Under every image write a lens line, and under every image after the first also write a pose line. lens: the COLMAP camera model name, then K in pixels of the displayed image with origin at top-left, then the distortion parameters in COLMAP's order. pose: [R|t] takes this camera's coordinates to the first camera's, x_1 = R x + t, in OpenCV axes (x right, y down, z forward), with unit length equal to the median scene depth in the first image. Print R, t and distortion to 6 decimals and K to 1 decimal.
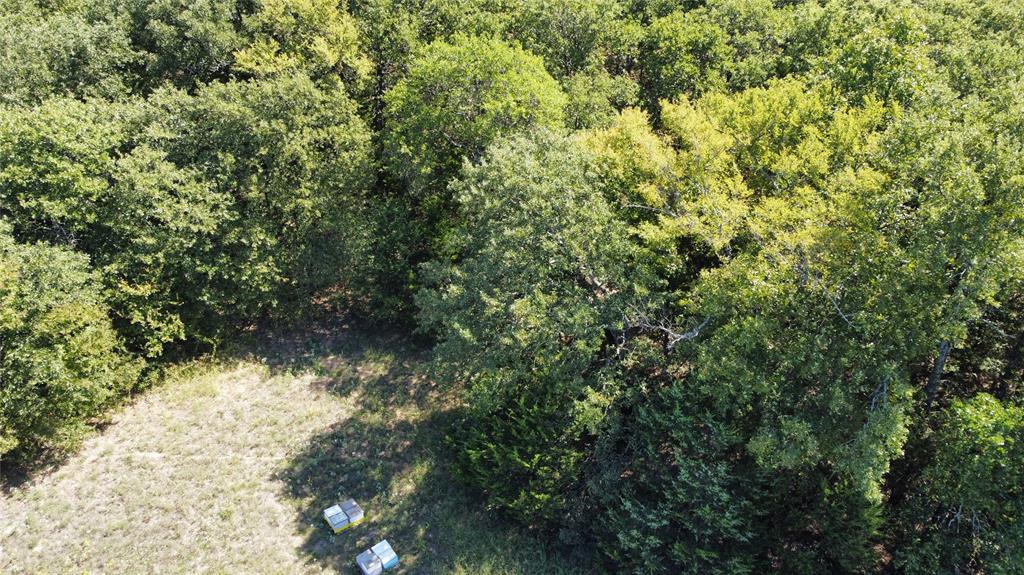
lens RADIAL K [[825.8, 0, 530.0], [0, 825.8, 287.9], [0, 0, 1]] dist [-0.000030, 0.004167]
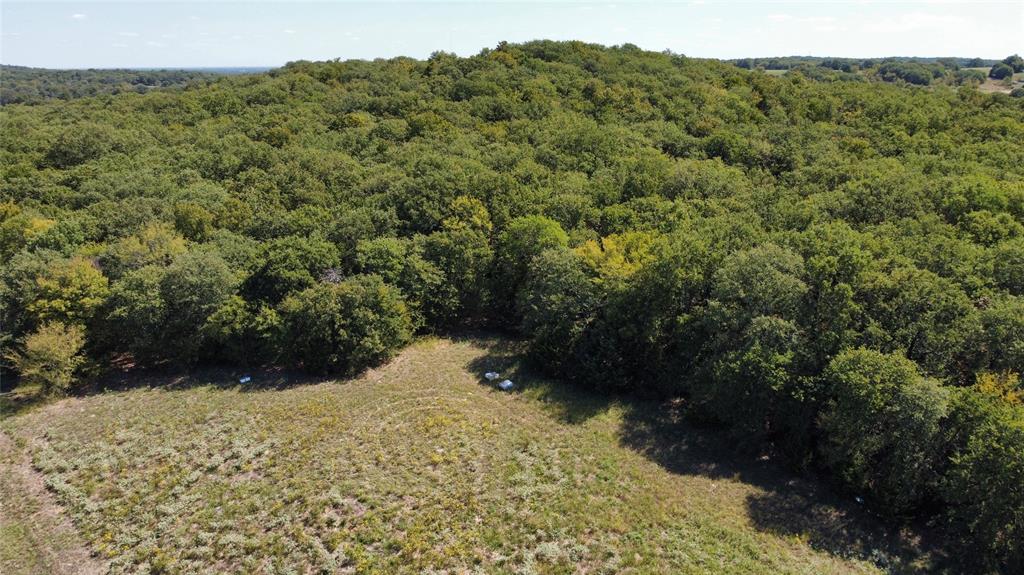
lens RADIAL K [[825.8, 0, 530.0], [0, 825.8, 287.9], [0, 0, 1]] dist [-0.000030, 0.004167]
pose [[0.999813, -0.000095, -0.019349, -0.029473], [-0.003618, 0.981425, -0.191811, 0.444350], [0.019008, 0.191845, 0.981241, -1.594401]]
